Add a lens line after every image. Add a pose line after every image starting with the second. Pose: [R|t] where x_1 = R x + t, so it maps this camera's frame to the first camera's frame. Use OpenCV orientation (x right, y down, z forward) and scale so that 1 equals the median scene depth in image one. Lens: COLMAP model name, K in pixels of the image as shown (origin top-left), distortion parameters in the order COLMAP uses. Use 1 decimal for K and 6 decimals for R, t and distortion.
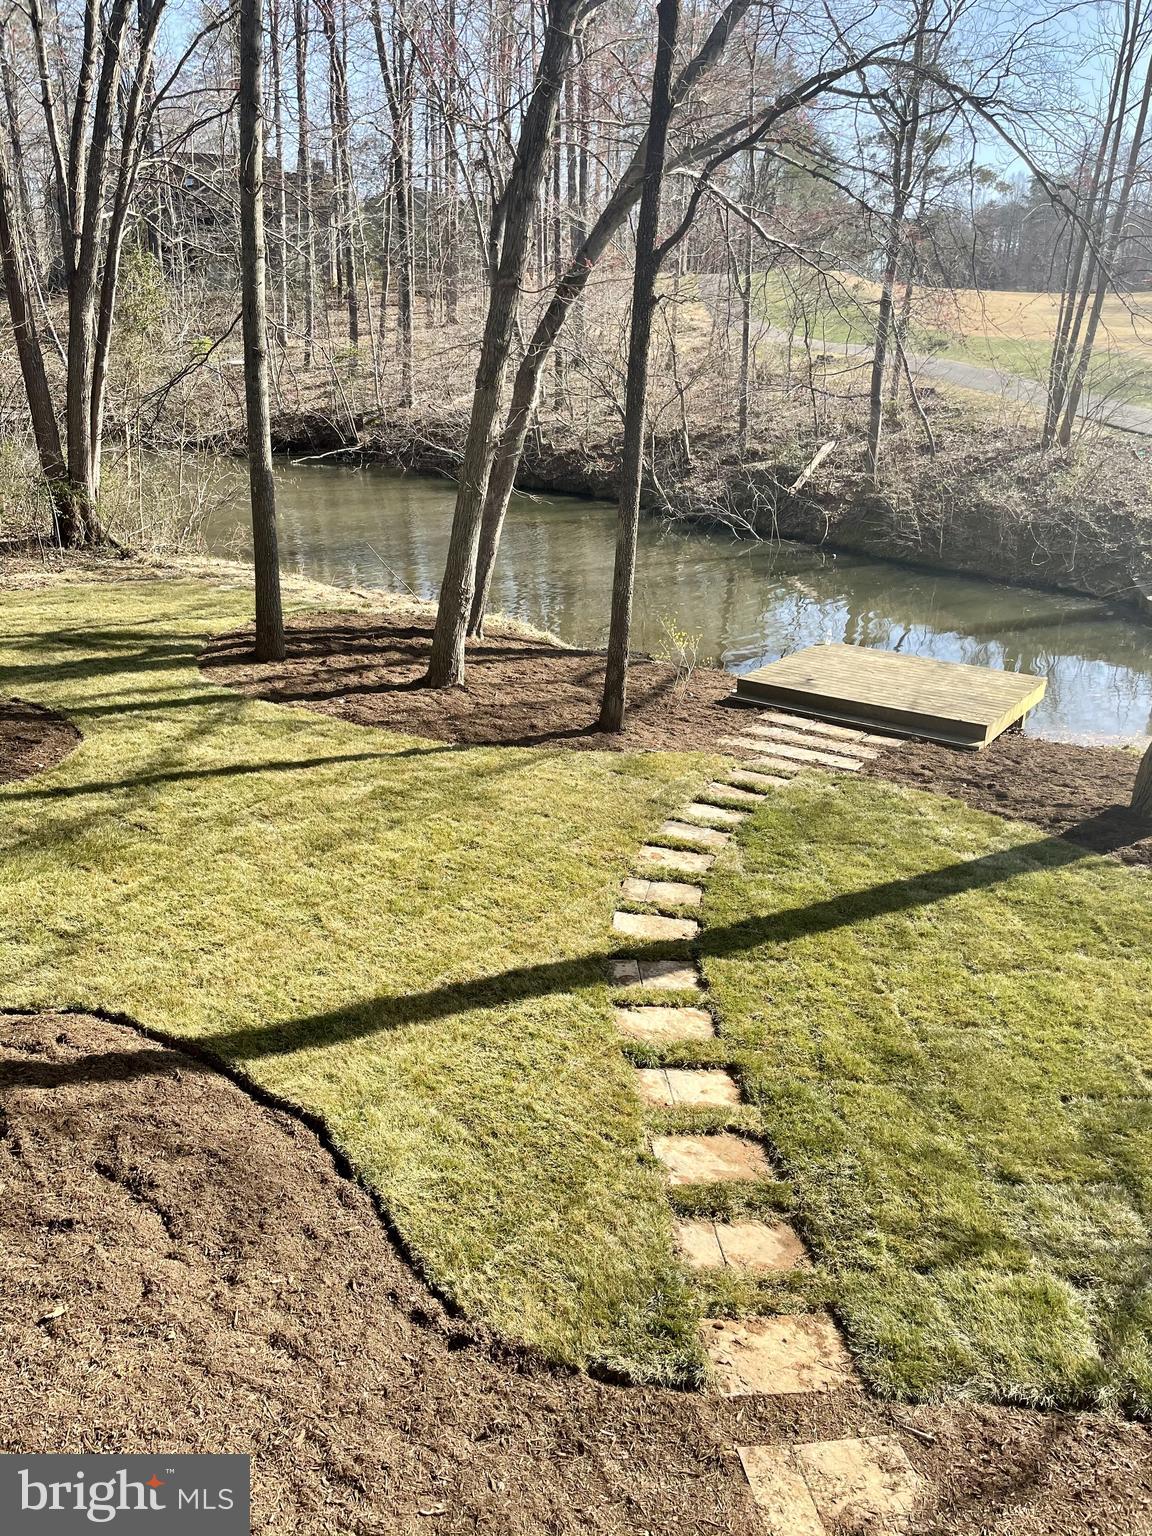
lens RADIAL K [[1174.3, 0, 576.0], [0, 1174.3, 768.0], [0, 0, 1]] dist [0.095398, -0.133065]
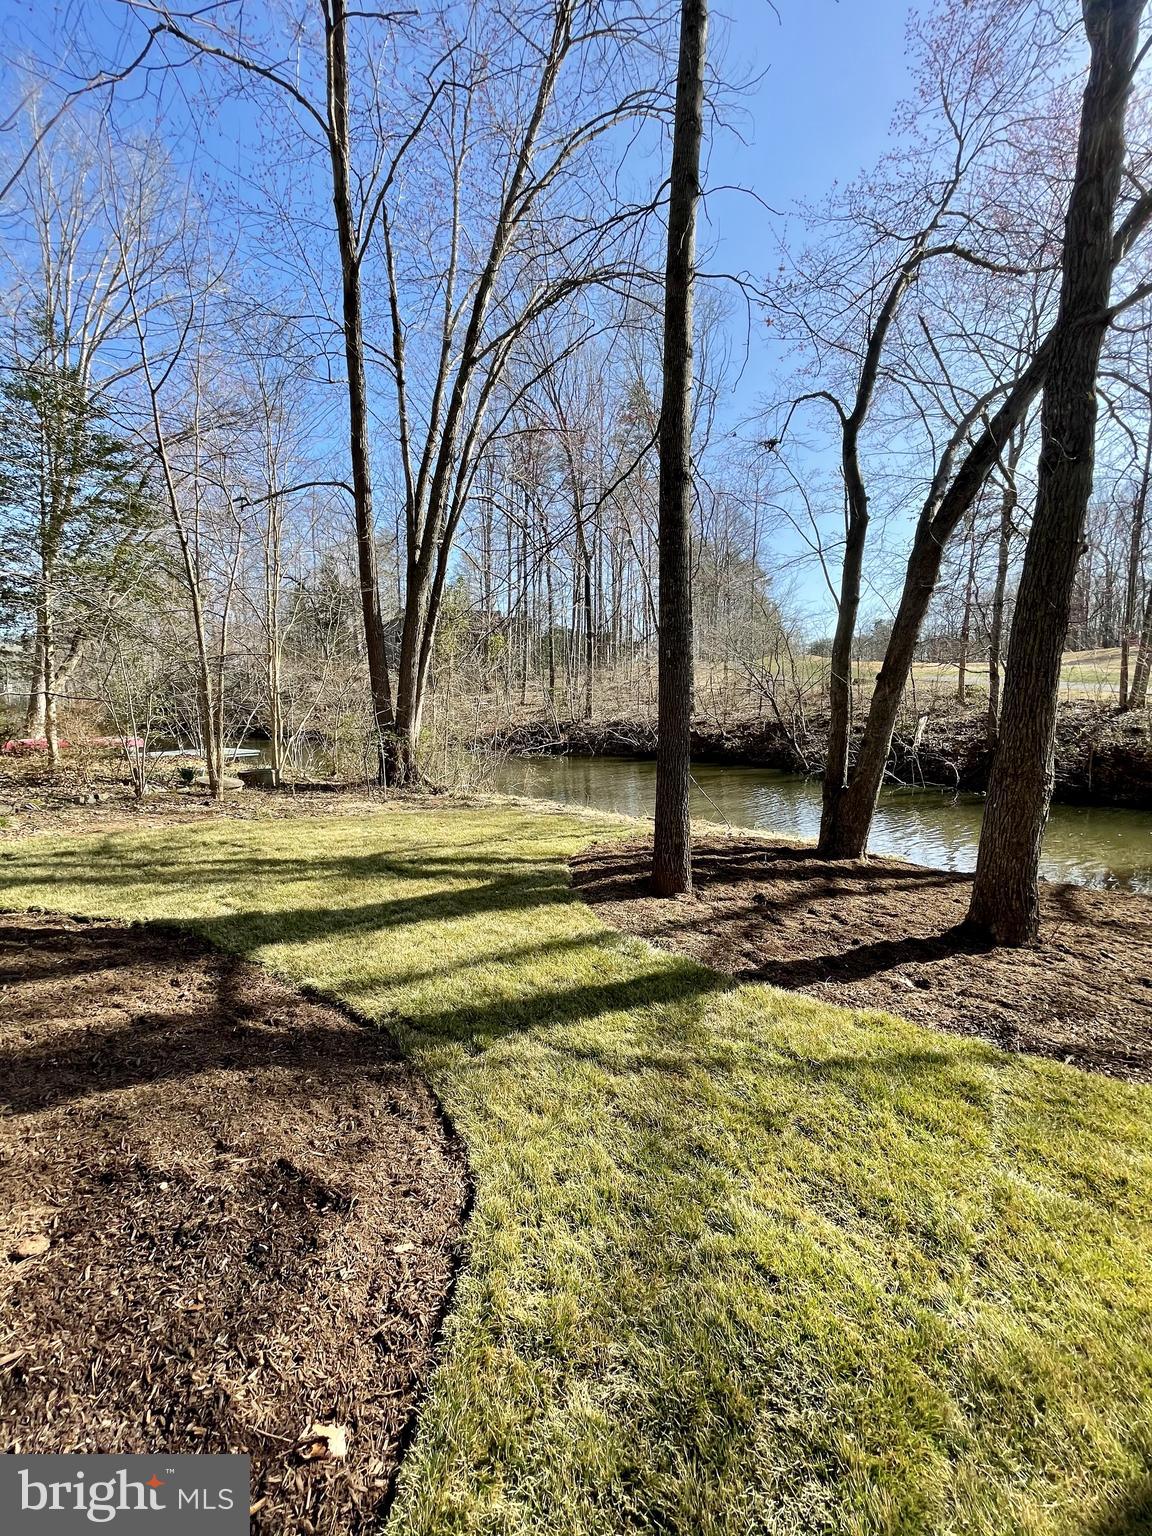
lens RADIAL K [[625.9, 0, 576.0], [0, 625.9, 768.0], [0, 0, 1]] dist [-0.000726, -0.000050]
pose [[0.996097, -0.018698, -0.086258, -0.197883], [-0.004027, 0.966657, -0.256045, -0.047418], [0.088169, 0.255393, 0.962809, 0.435351]]
